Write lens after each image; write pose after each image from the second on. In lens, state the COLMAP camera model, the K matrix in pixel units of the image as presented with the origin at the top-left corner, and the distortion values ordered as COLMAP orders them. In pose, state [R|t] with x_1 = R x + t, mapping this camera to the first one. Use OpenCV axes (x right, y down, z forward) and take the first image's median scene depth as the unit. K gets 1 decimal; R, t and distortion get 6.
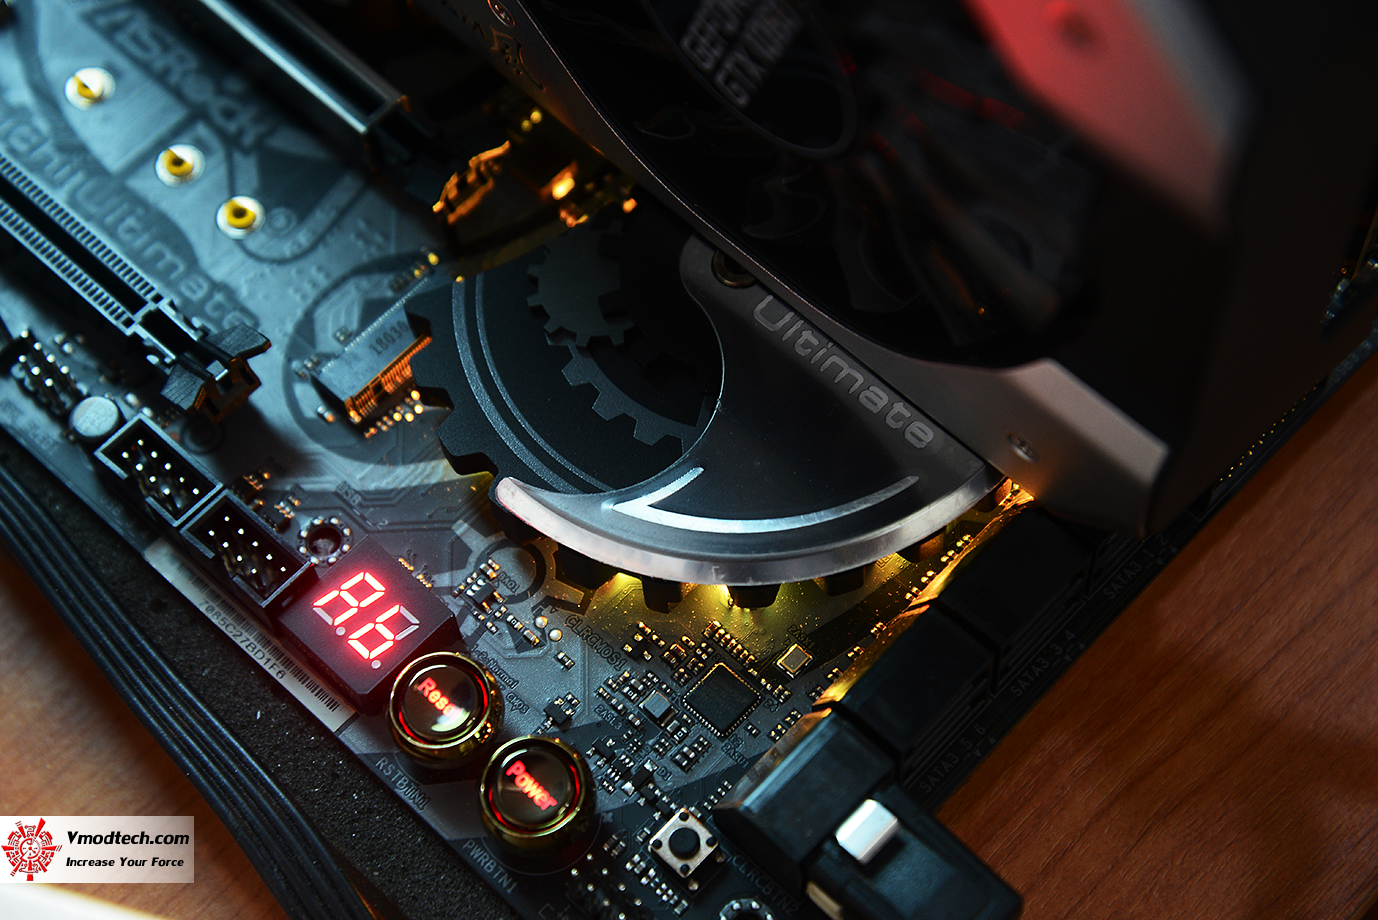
lens RADIAL K [[2530.9, 0, 689.0], [0, 2530.9, 460.0], [0, 0, 1]] dist [0.159783, -0.004266]
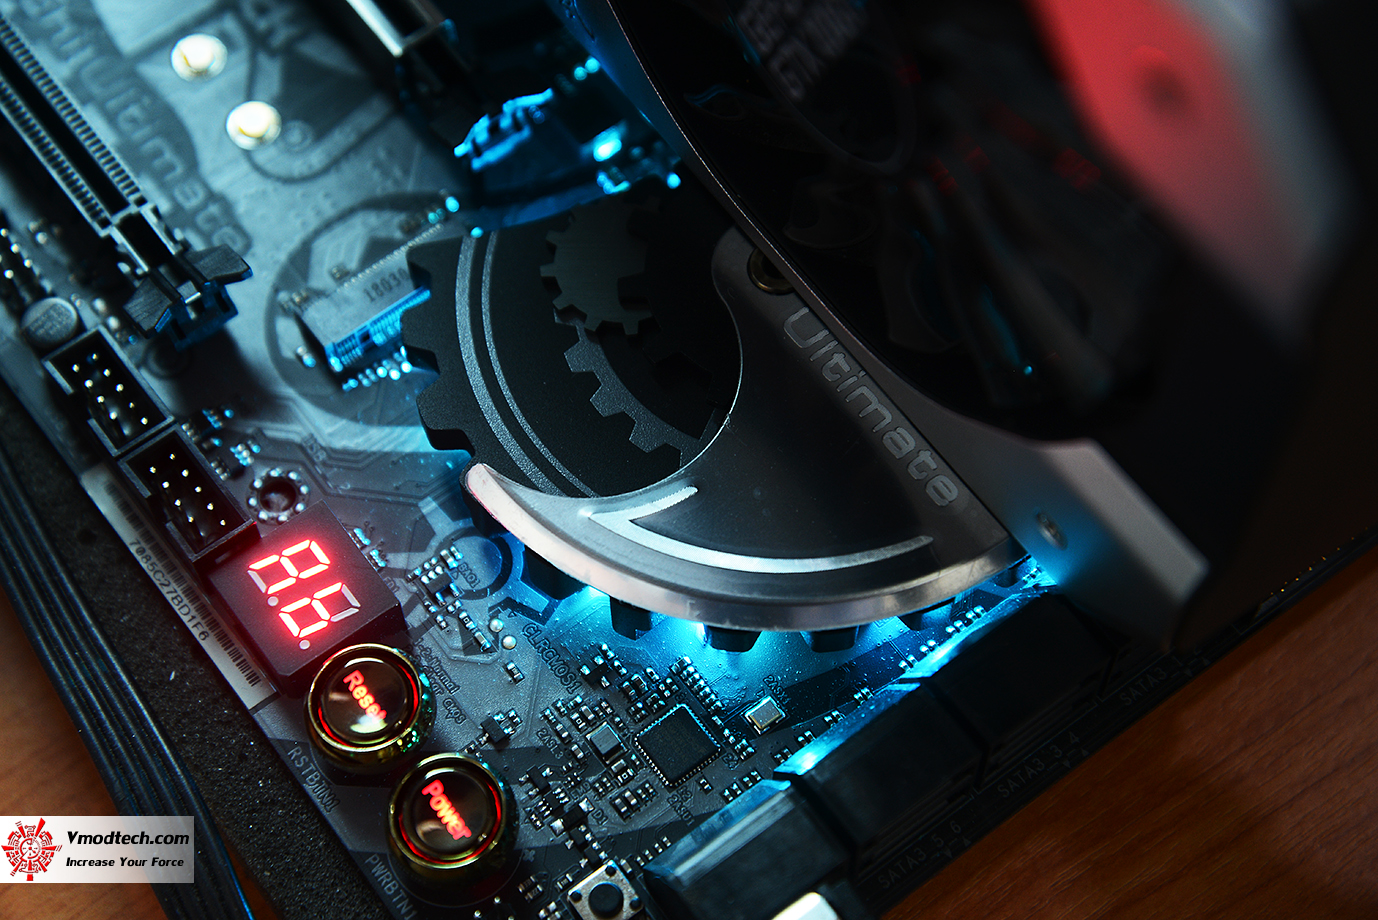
lens RADIAL K [[2530.9, 0, 689.0], [0, 2530.9, 460.0], [0, 0, 1]] dist [0.159783, -0.004266]
pose [[0.986260, 0.161557, -0.034519, 0.031036], [-0.160540, 0.986560, 0.030445, -0.032630], [0.038973, -0.024485, 0.998940, 0.101342]]
